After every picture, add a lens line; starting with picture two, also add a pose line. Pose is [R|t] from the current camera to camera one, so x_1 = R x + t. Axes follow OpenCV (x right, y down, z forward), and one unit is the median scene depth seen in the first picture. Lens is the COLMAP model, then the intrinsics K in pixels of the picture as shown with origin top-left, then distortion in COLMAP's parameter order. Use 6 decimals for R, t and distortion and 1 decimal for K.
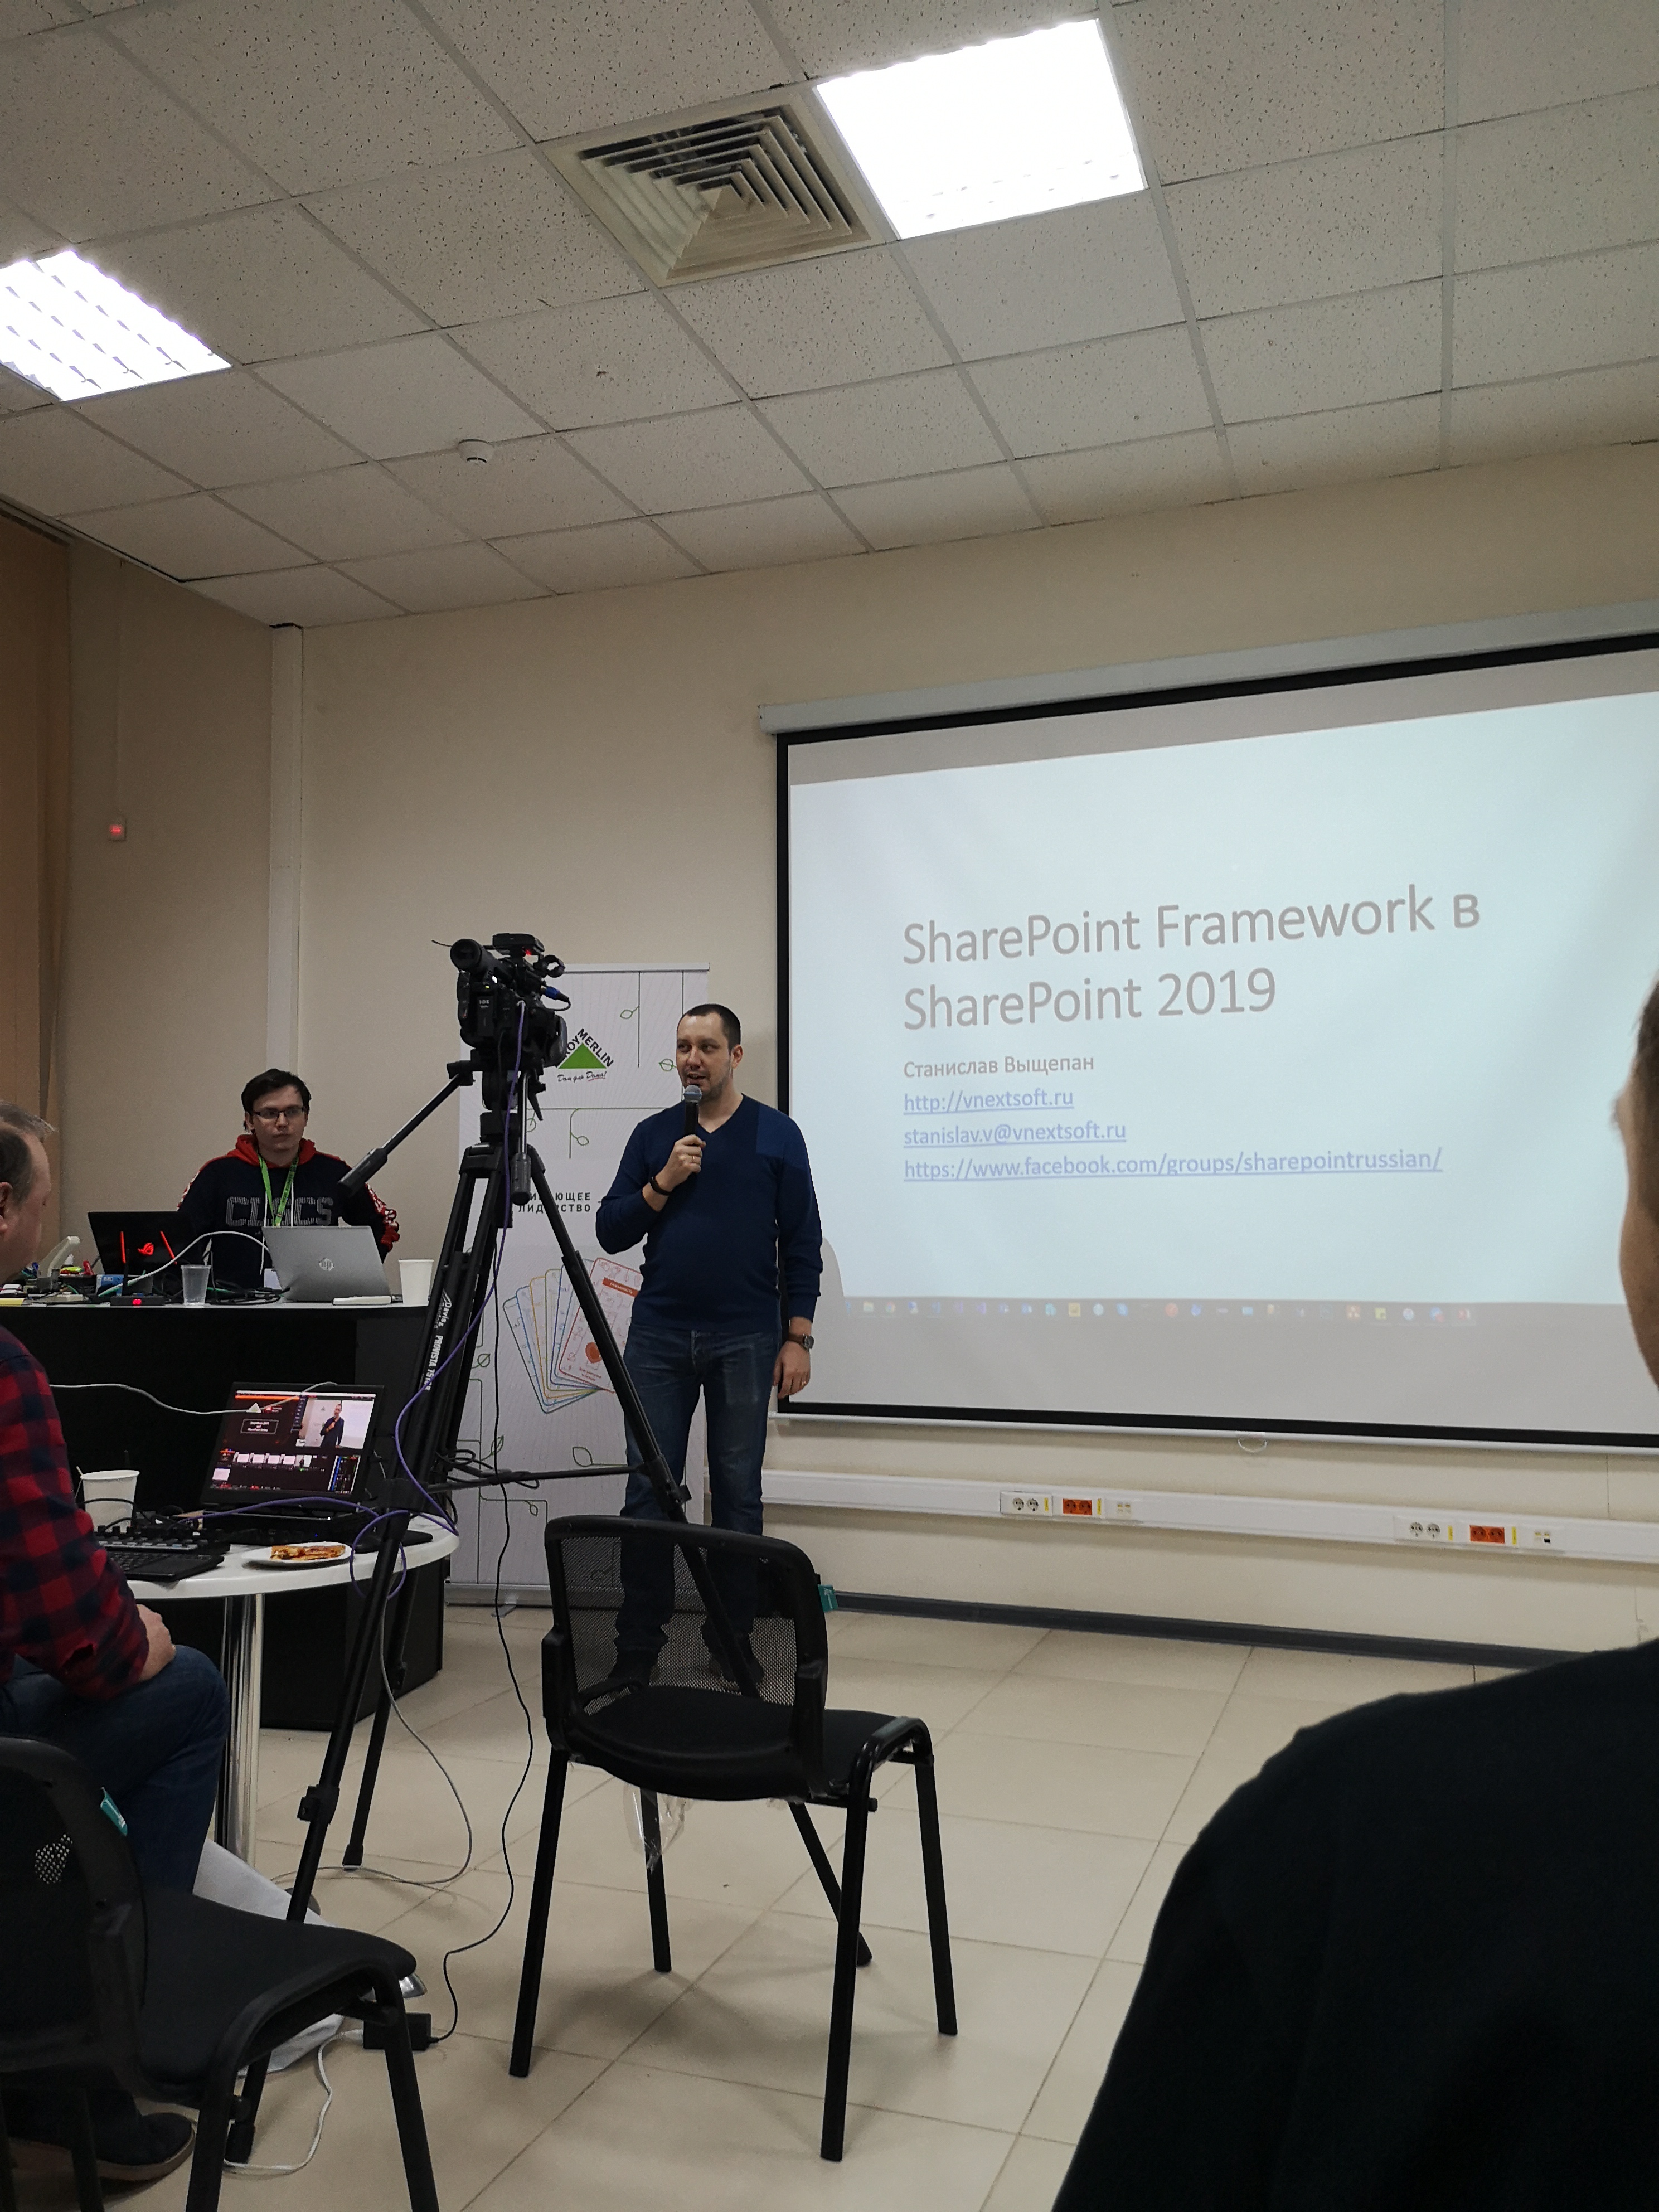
lens RADIAL K [[1711.3, 0, 831.0], [0, 1711.3, 1114.6], [0, 0, 1]] dist [0.089557, -0.111387]
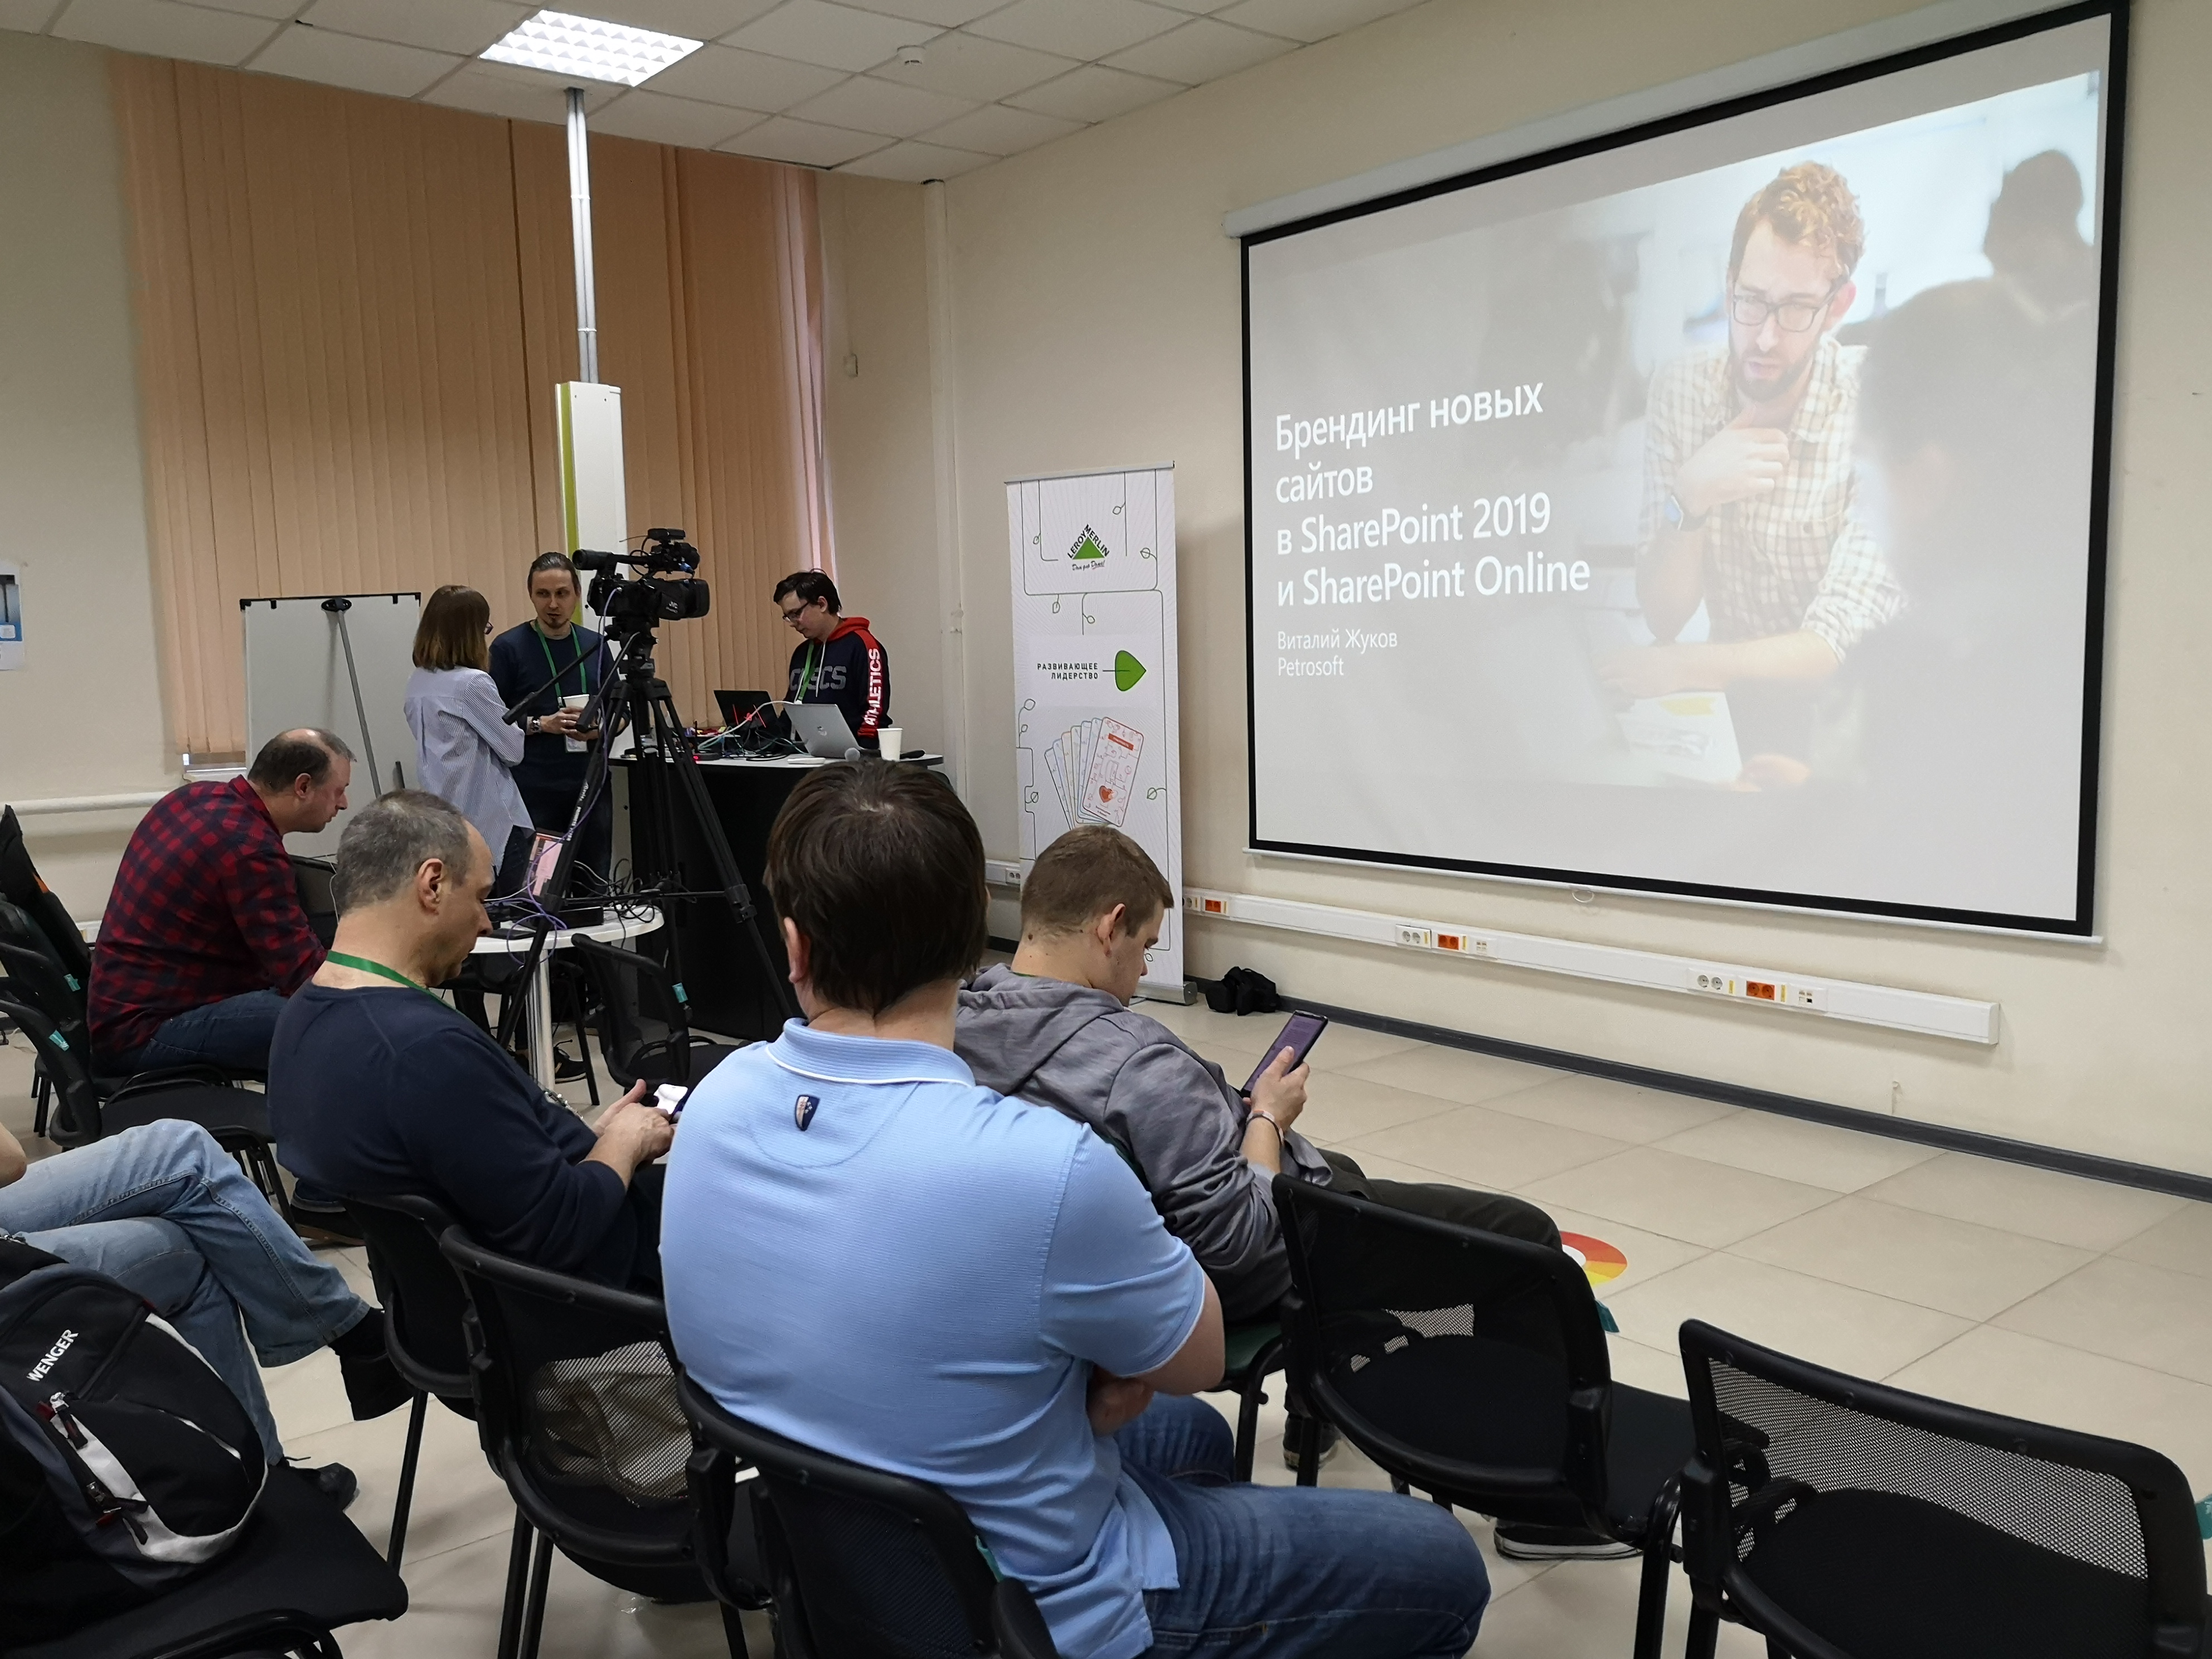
lens RADIAL K [[1756.7, 0, 1109.0], [0, 1756.7, 874.6], [0, 0, 1]] dist [0.005756, -0.002219]
pose [[0.863208, 0.047098, -0.502647, 0.723526], [0.058355, 0.979657, 0.192007, -0.066402], [0.501465, -0.195074, 0.842899, -0.095212]]
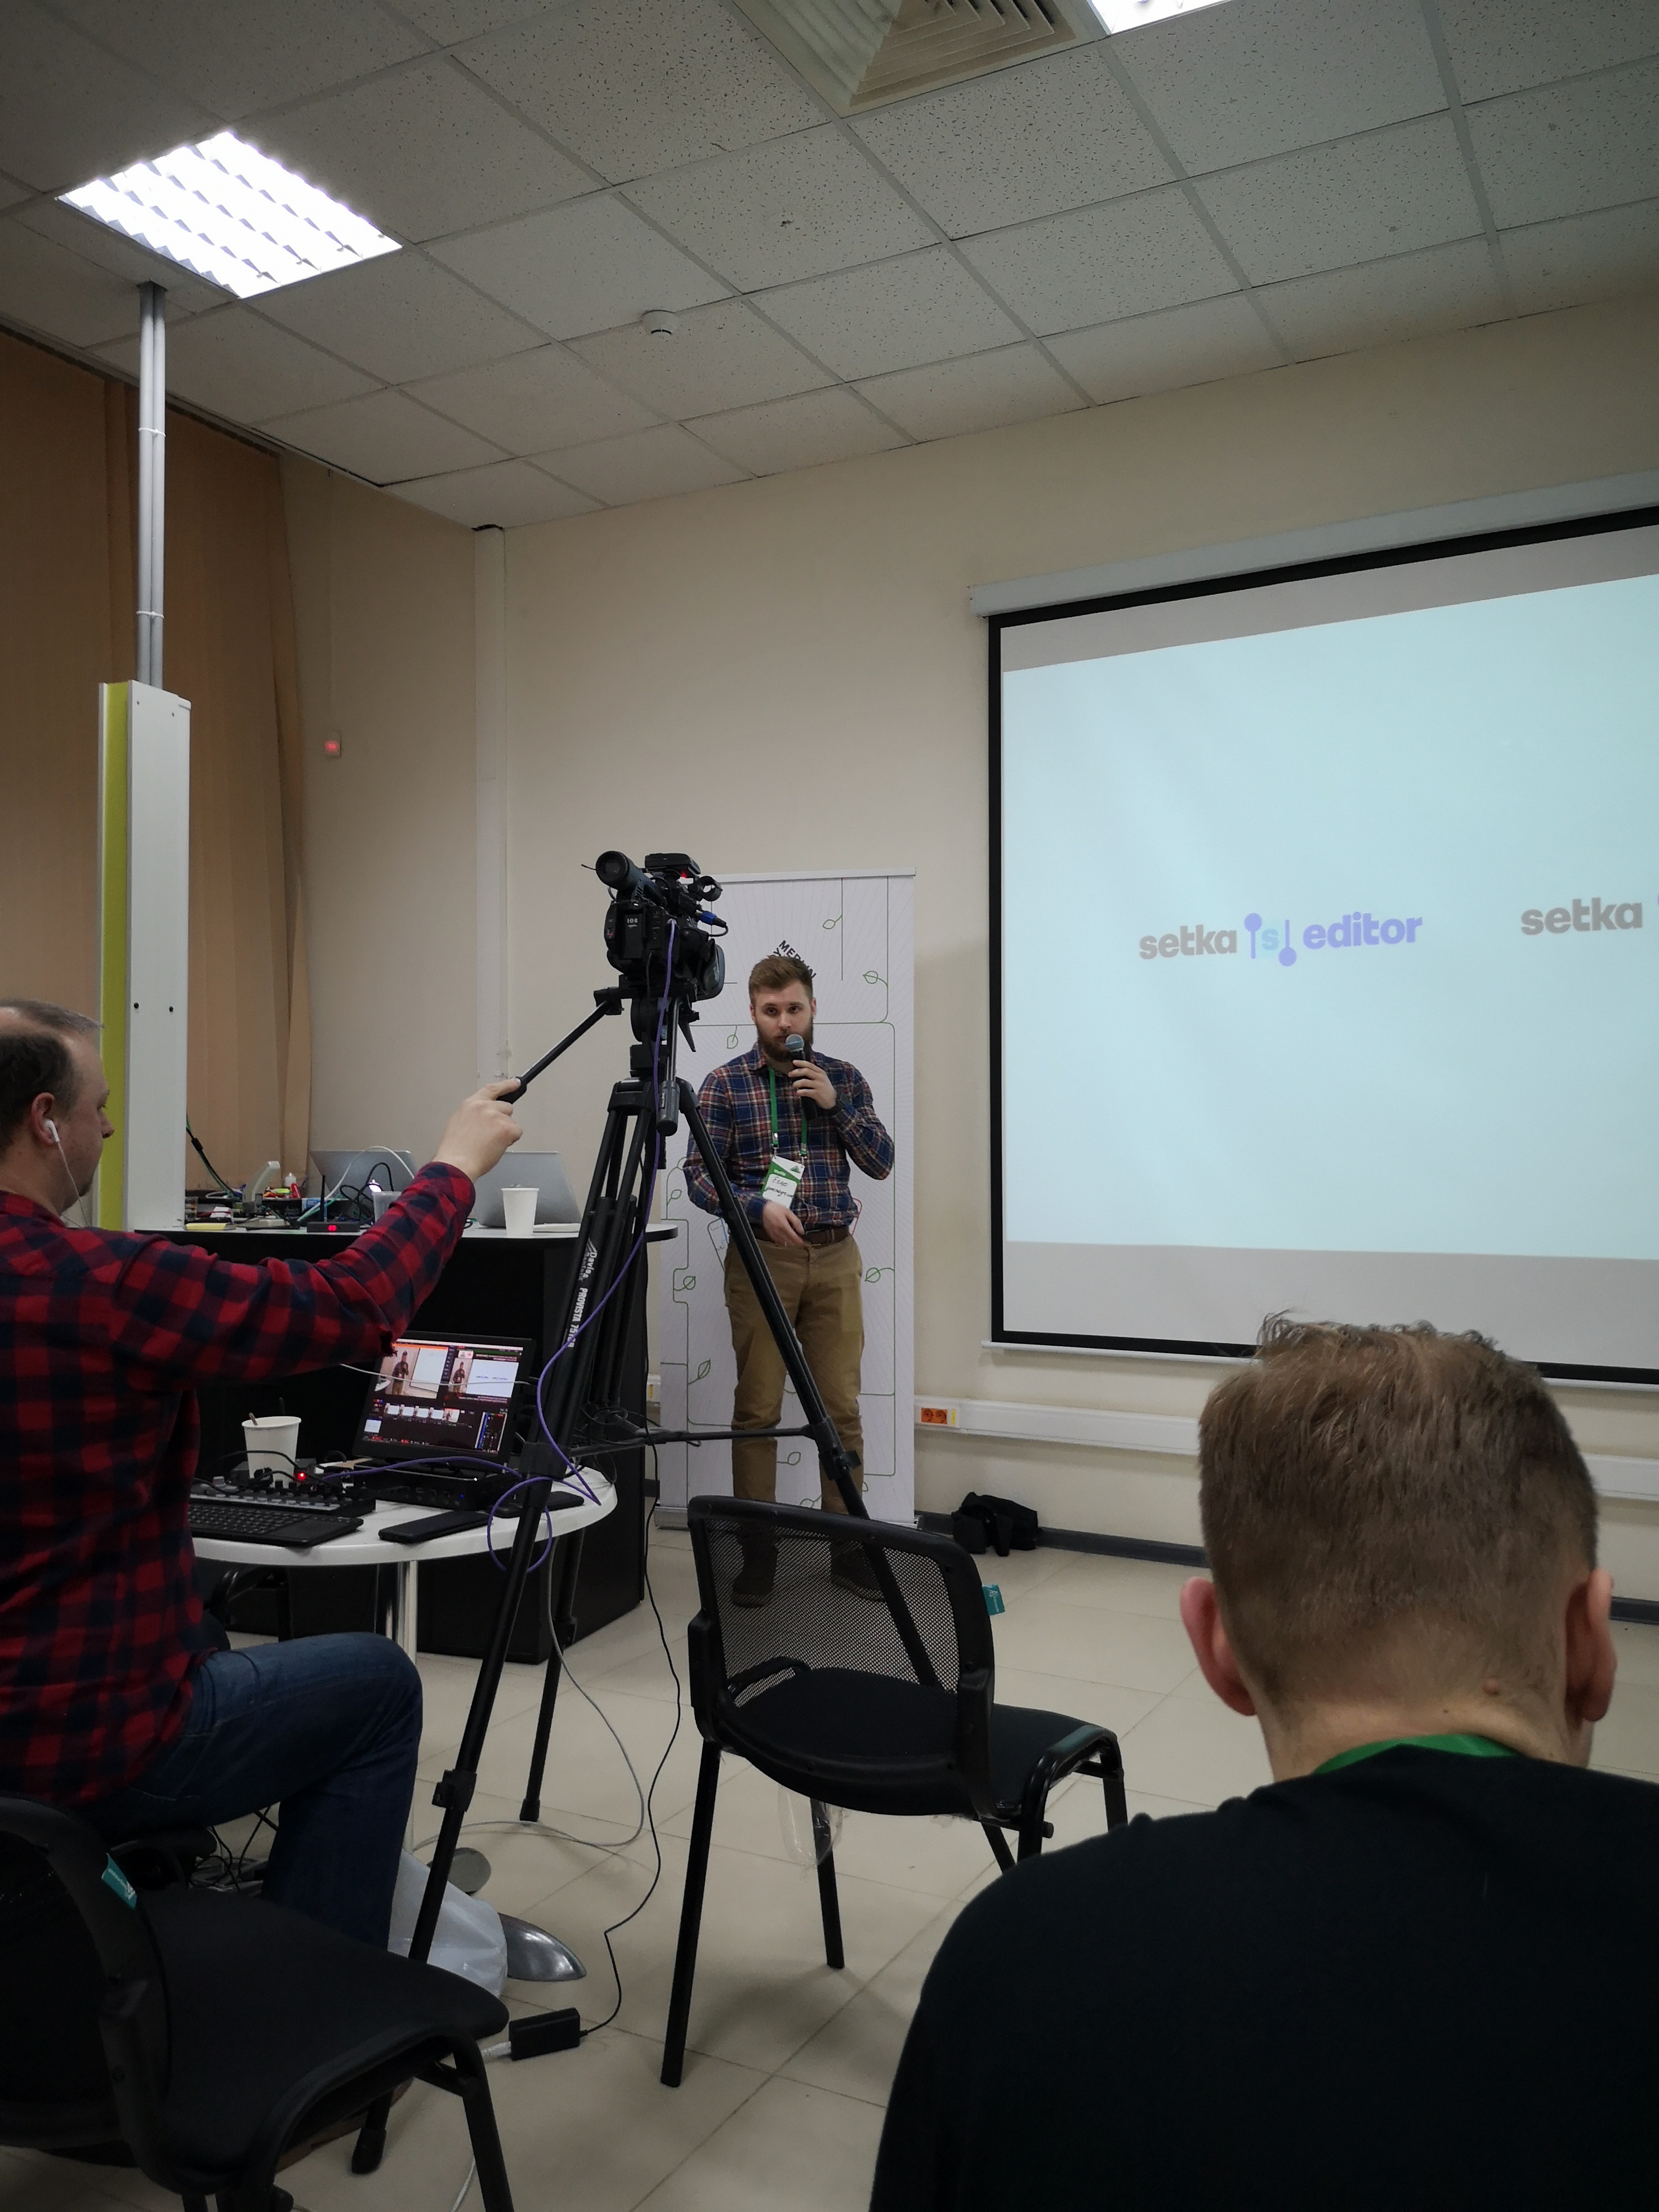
lens RADIAL K [[1711.3, 0, 831.0], [0, 1711.3, 1114.6], [0, 0, 1]] dist [0.089557, -0.111387]
pose [[0.989586, -0.002506, -0.143923, 0.026402], [0.010944, 0.998265, 0.057864, -0.011864], [0.143528, -0.058836, 0.987896, 0.080267]]
